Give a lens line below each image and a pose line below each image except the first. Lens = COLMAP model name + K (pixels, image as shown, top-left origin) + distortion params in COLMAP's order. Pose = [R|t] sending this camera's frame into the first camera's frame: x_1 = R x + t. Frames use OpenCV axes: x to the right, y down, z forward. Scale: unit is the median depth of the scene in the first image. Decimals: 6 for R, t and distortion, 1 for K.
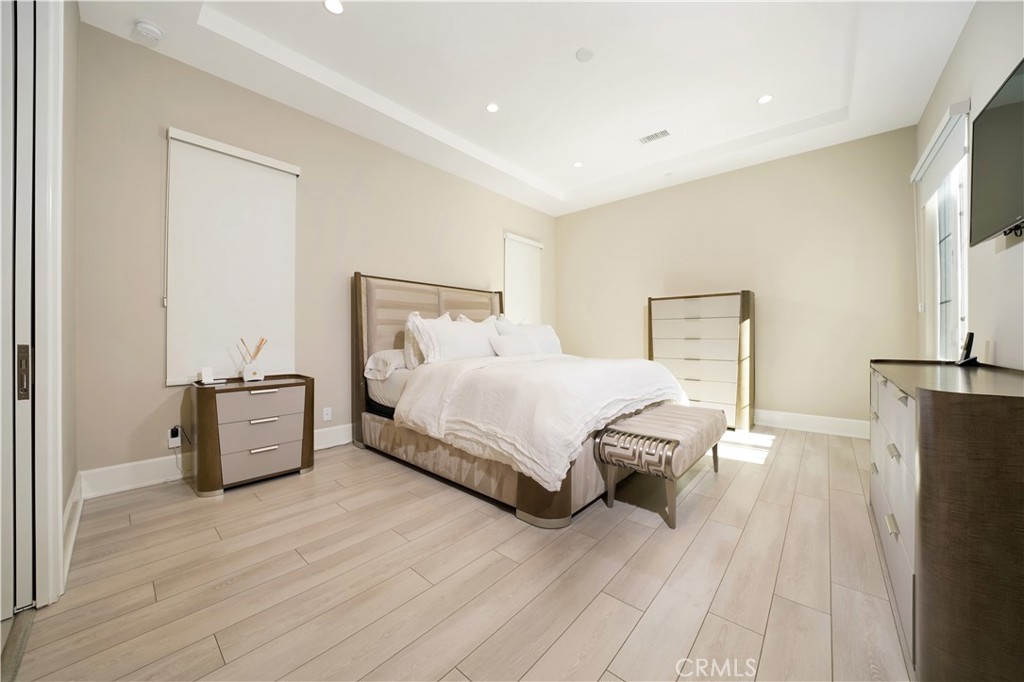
lens RADIAL K [[366.8, 0, 512.0], [0, 366.8, 341.0], [0, 0, 1]] dist [-0.012259, -0.000011]
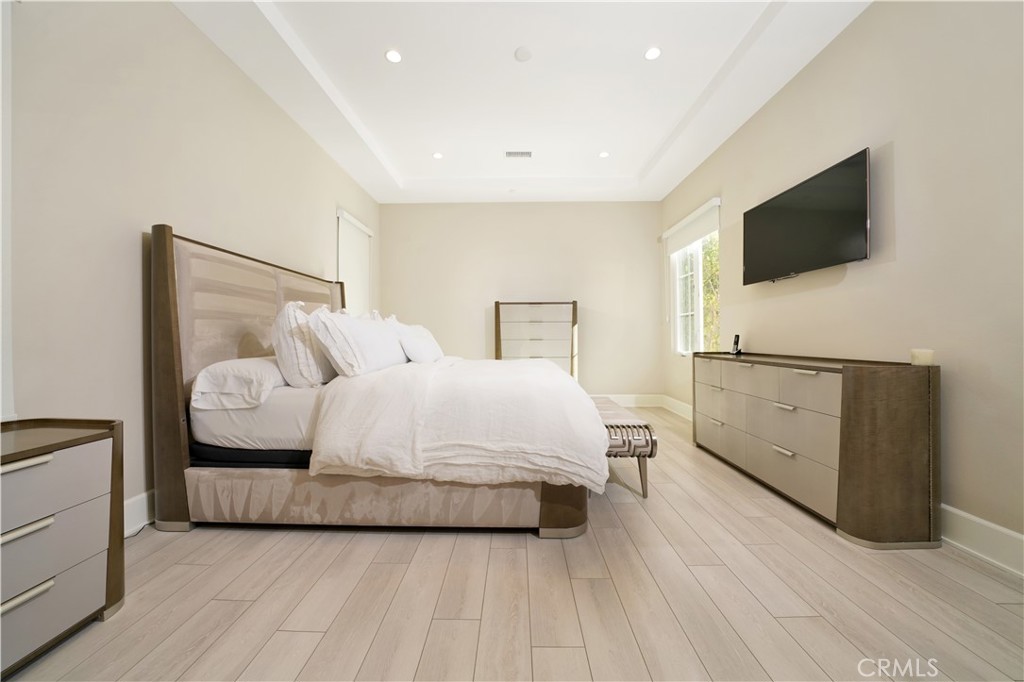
lens RADIAL K [[362.7, 0, 514.6], [0, 362.7, 341.1], [0, 0, 1]] dist [-0.010974, 0.000150]
pose [[0.757354, -0.007797, 0.652958, -0.462400], [0.010050, 0.999949, 0.000283, -0.003512], [-0.652927, 0.006348, 0.757394, 0.272437]]
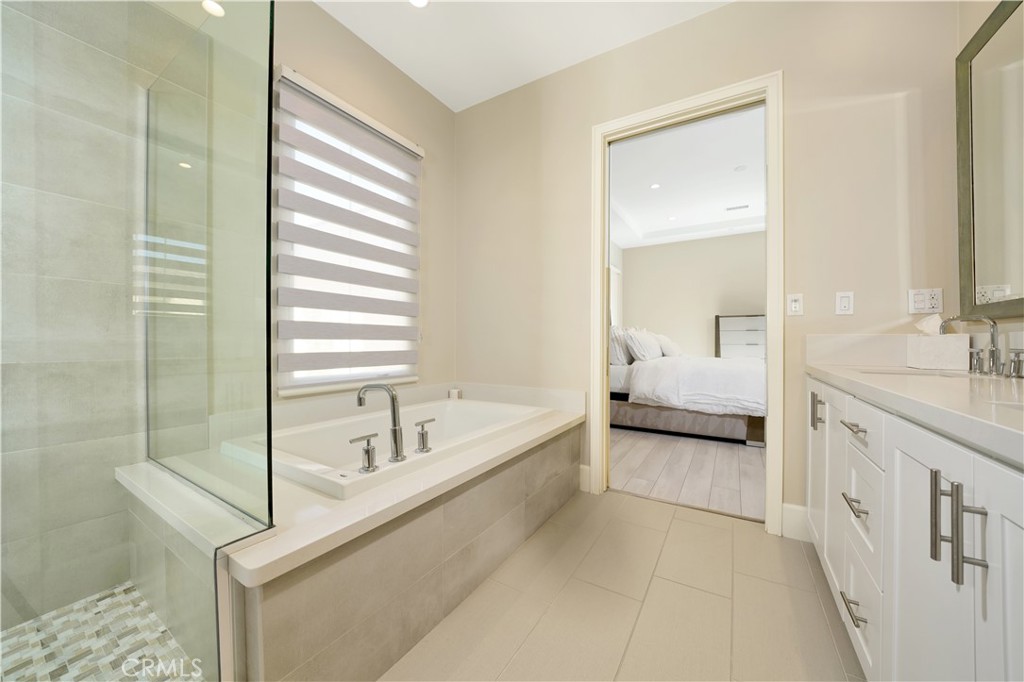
lens RADIAL K [[362.7, 0, 514.6], [0, 362.7, 341.1], [0, 0, 1]] dist [-0.010974, 0.000150]
pose [[0.985440, 0.004568, 0.169961, -1.044072], [-0.002244, 0.999901, -0.013863, 0.003826], [-0.170008, 0.013280, 0.985353, -0.396655]]
